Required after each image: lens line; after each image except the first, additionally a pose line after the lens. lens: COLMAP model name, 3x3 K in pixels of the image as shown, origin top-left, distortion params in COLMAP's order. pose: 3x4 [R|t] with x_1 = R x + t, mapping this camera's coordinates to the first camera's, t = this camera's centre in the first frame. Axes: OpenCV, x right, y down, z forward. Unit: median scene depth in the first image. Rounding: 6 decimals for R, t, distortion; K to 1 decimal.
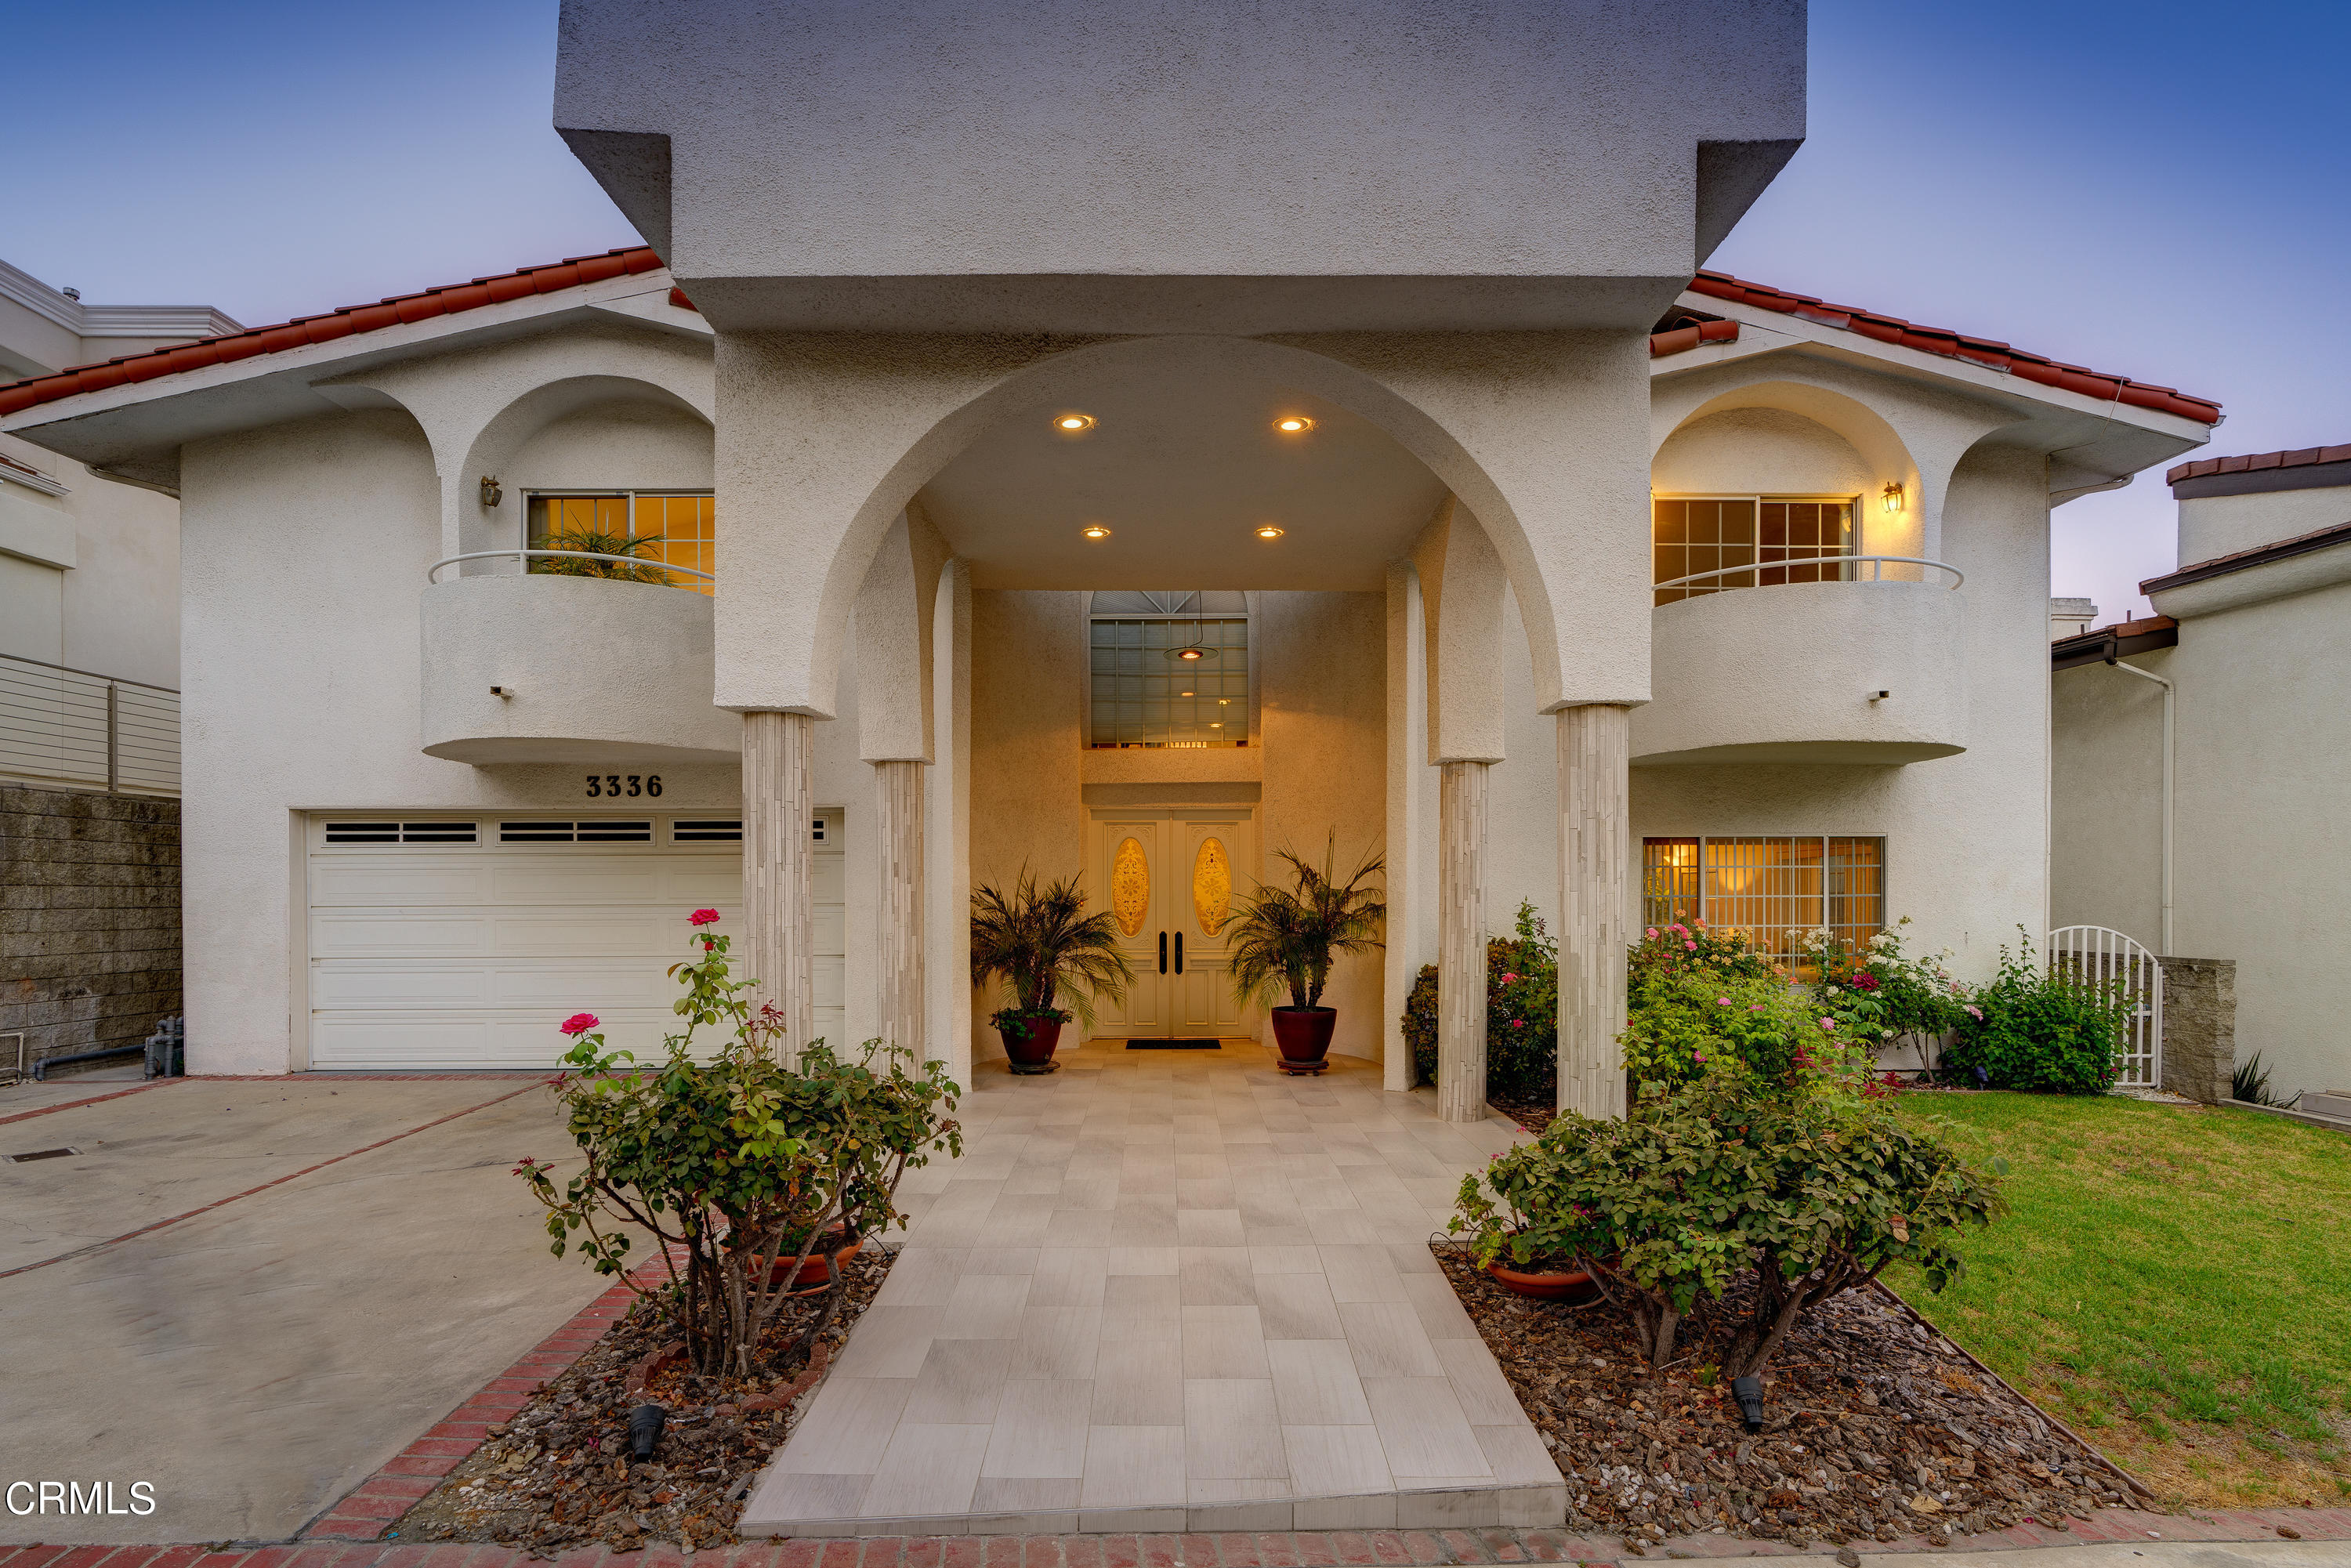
lens RADIAL K [[1136.0, 0, 1168.0], [0, 1136.0, 904.8], [0, 0, 1]] dist [-0.016733, 0.007109]
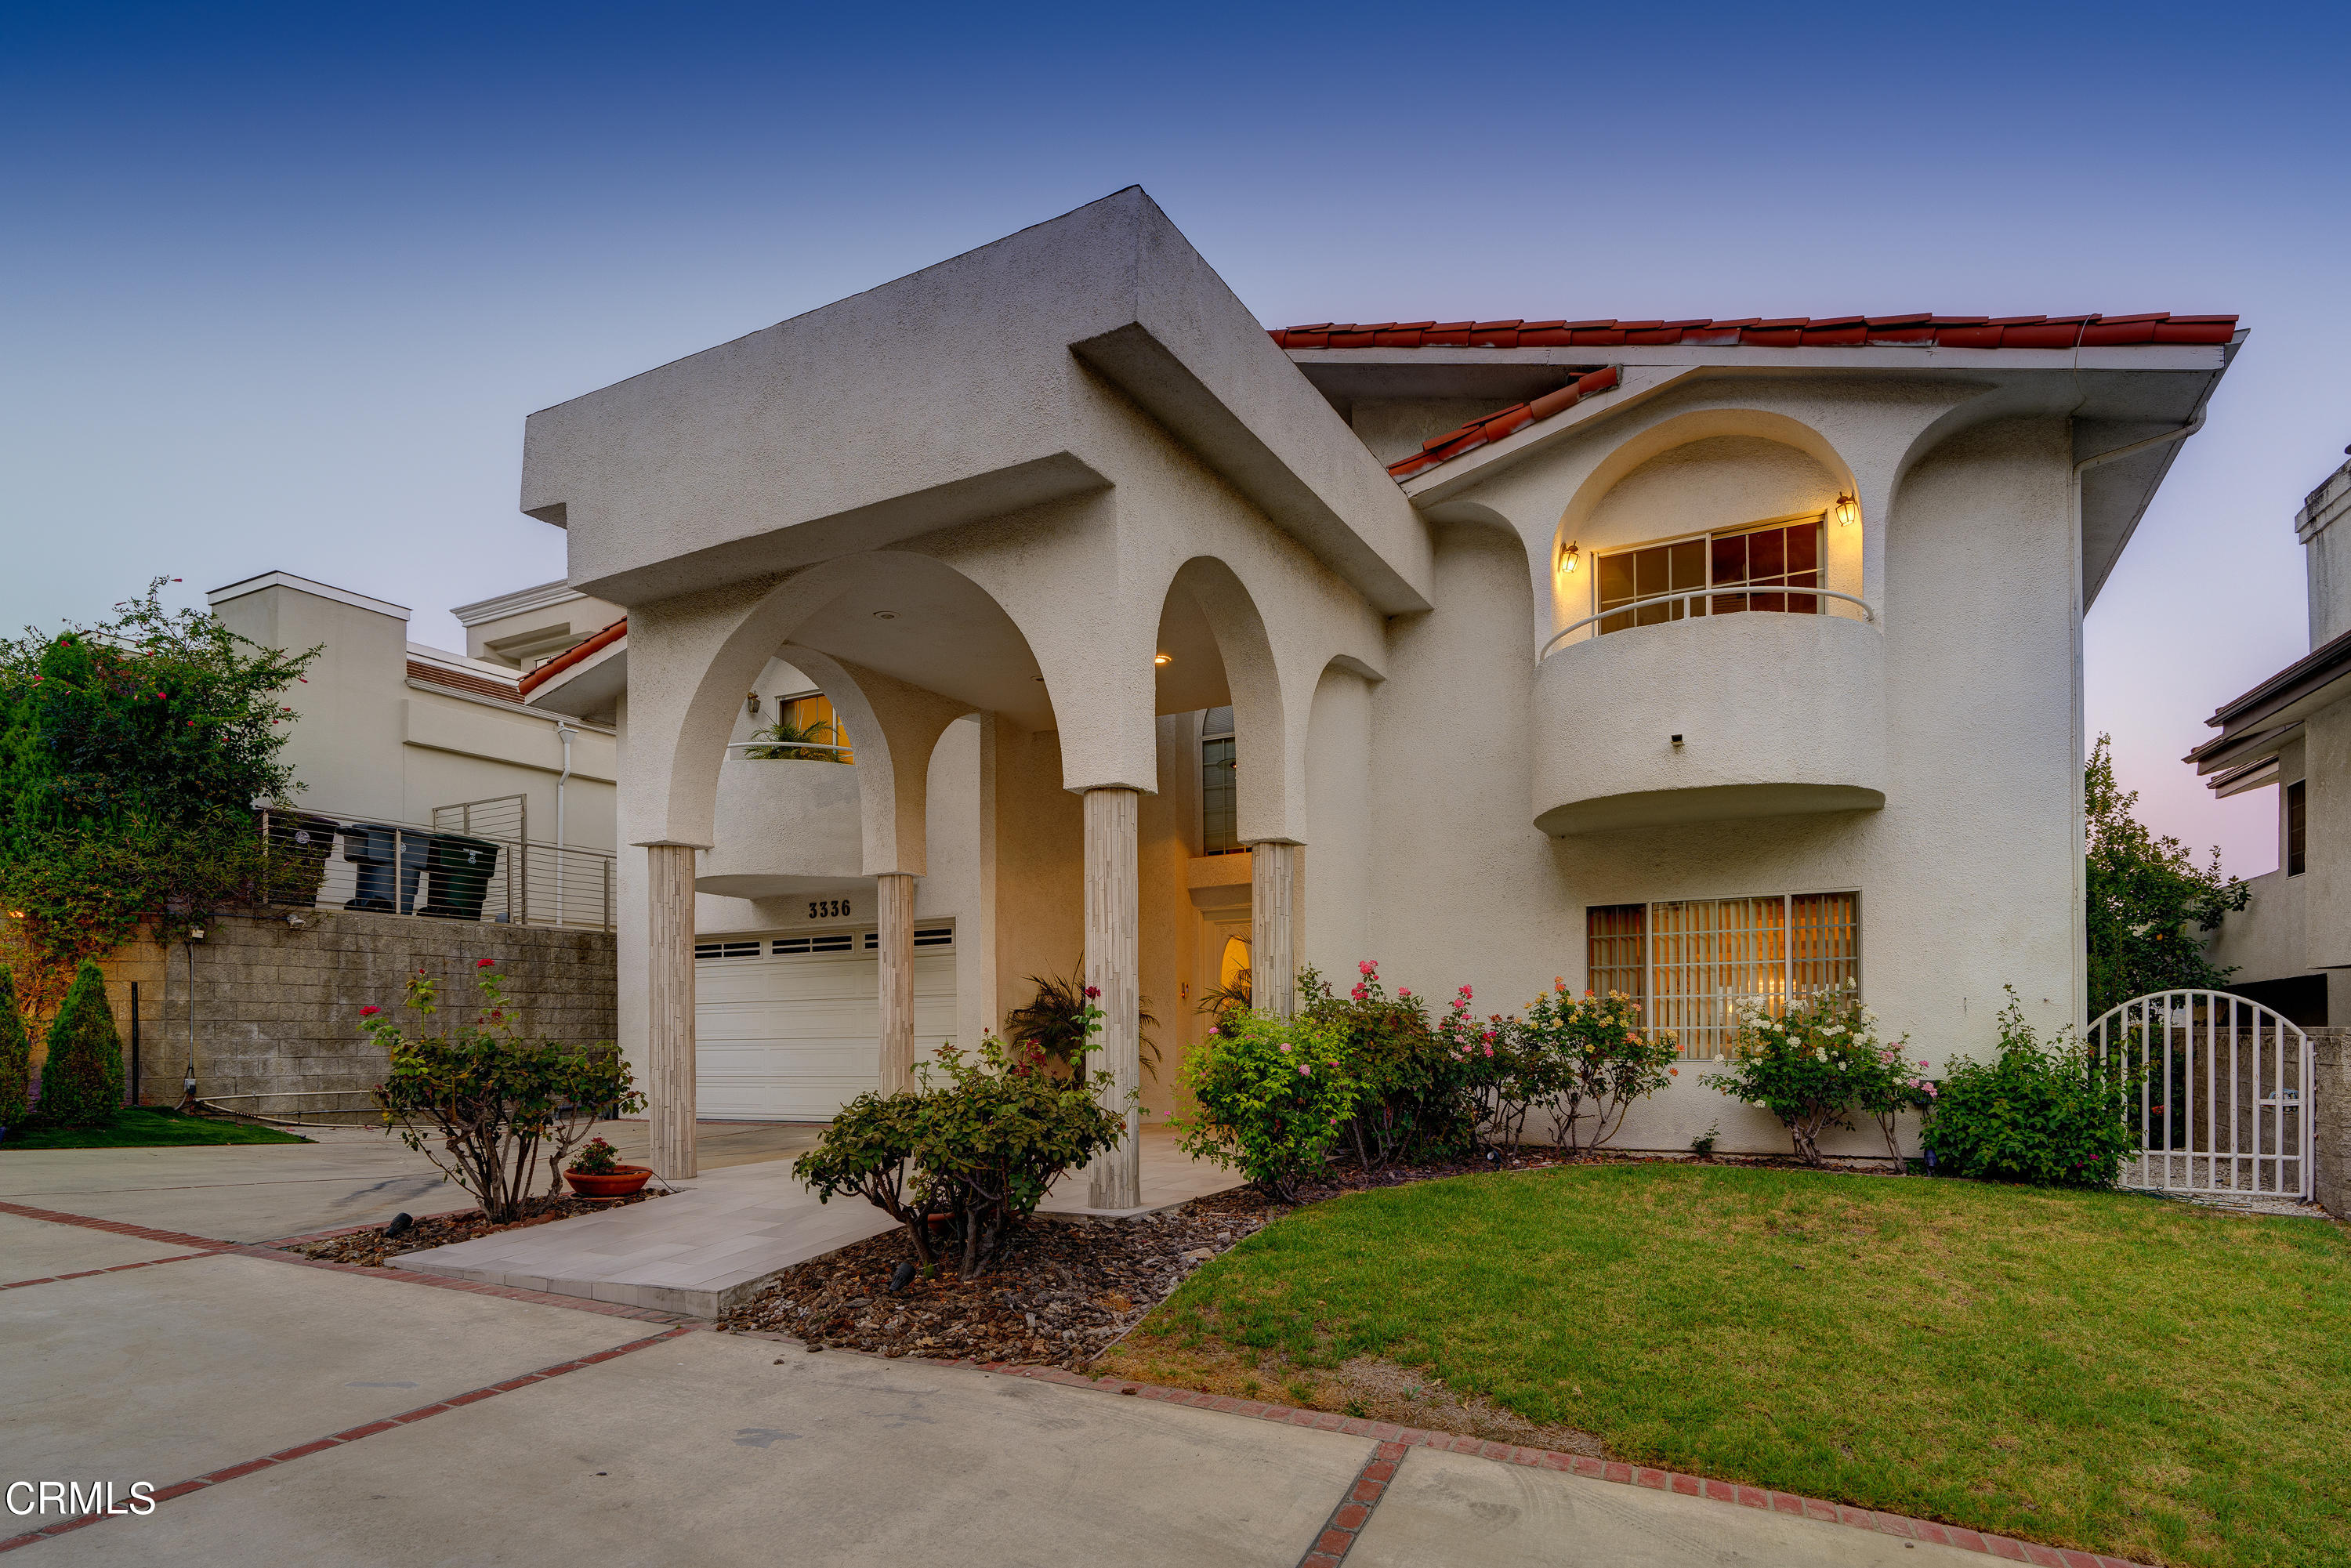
lens RADIAL K [[1189.1, 0, 1175.4], [0, 1189.1, 1021.7], [0, 0, 1]] dist [-0.002170, 0.000240]
pose [[0.888616, -0.007485, -0.458591, 0.793044], [0.001279, 0.999903, -0.013842, 0.072823], [0.458650, 0.011714, 0.888540, -0.089371]]
